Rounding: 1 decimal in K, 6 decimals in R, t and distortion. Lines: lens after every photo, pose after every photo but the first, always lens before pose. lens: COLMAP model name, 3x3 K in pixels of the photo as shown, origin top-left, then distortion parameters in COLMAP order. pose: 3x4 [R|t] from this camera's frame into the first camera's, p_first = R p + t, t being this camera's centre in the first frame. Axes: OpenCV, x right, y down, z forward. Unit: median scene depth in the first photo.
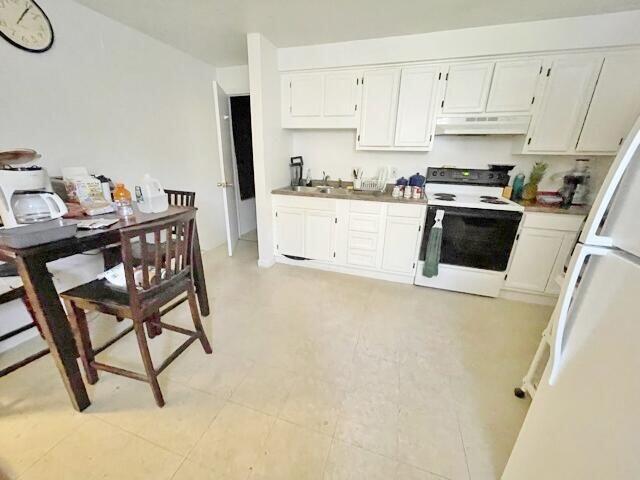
lens RADIAL K [[257.6, 0, 317.2], [0, 257.6, 242.5], [0, 0, 1]] dist [-0.003082, -0.000215]
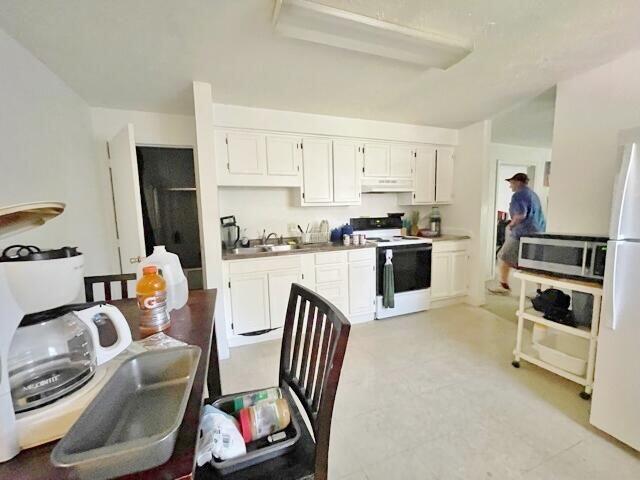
lens RADIAL K [[257.6, 0, 318.7], [0, 257.6, 241.7], [0, 0, 1]] dist [-0.003082, -0.000215]
pose [[0.783324, -0.112081, 0.611425, -0.477440], [0.244329, 0.959959, -0.137050, -0.069414], [-0.571582, 0.256743, 0.779344, 0.209112]]
